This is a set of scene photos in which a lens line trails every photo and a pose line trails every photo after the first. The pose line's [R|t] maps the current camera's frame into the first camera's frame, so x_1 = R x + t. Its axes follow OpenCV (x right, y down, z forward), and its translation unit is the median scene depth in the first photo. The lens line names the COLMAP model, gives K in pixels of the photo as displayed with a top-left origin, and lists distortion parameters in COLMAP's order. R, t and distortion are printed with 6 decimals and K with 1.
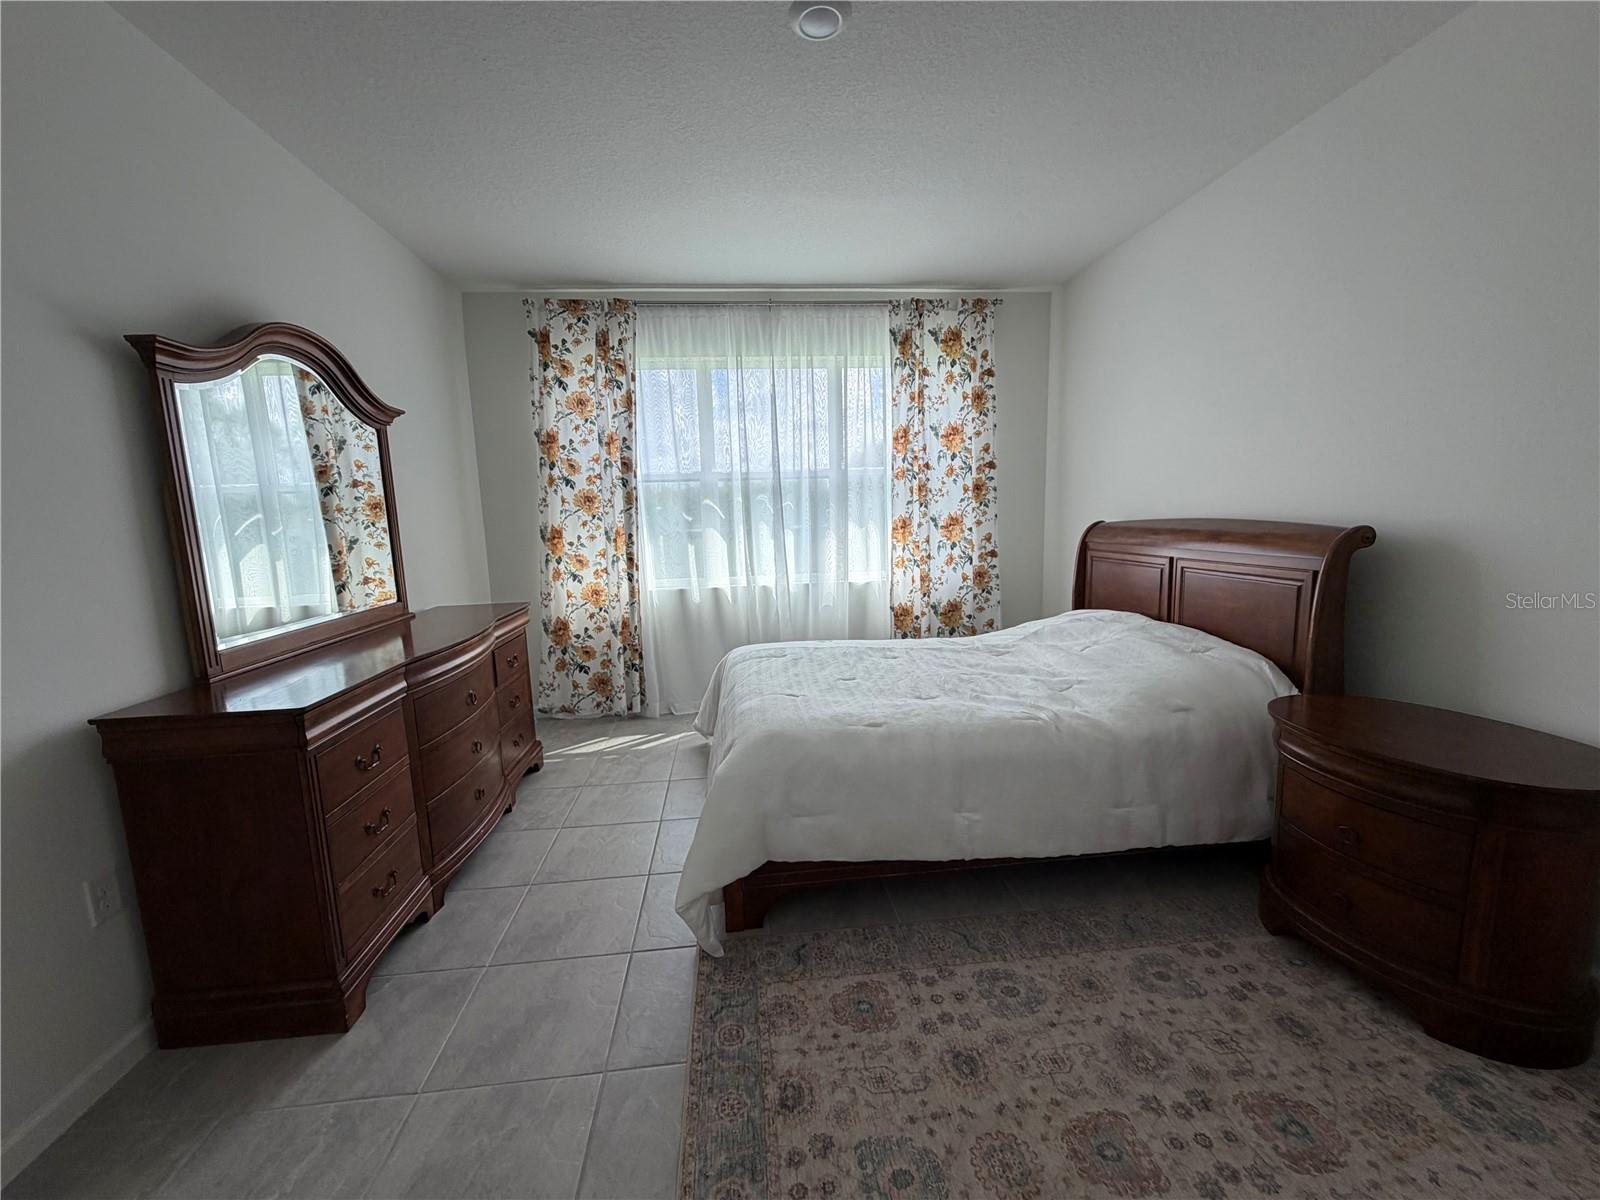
lens RADIAL K [[637.2, 0, 800.2], [0, 637.2, 602.4], [0, 0, 1]] dist [0.002024, -0.000420]
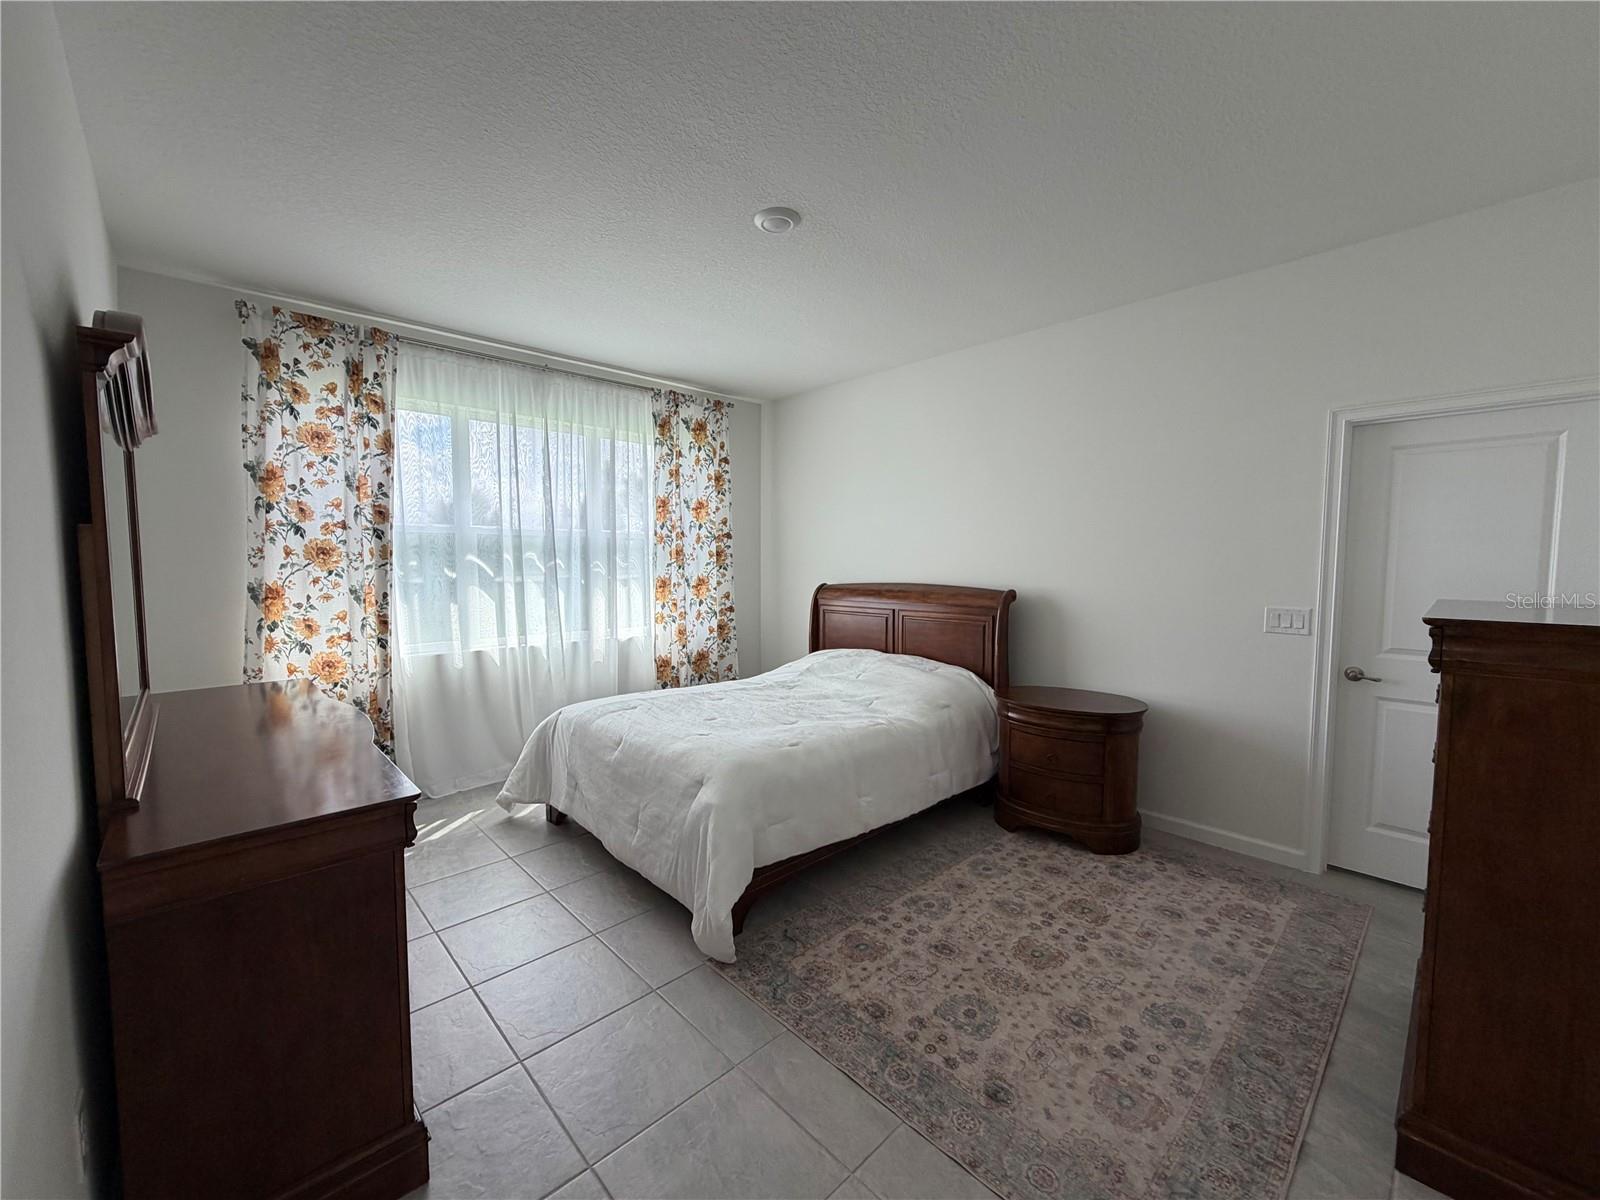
lens RADIAL K [[637.2, 0, 796.0], [0, 637.2, 603.7], [0, 0, 1]] dist [0.002024, -0.000420]
pose [[0.792462, -0.011344, 0.609816, -0.365116], [0.063302, 0.995957, -0.063734, -0.003422], [-0.606628, 0.089109, 0.789976, -0.016278]]
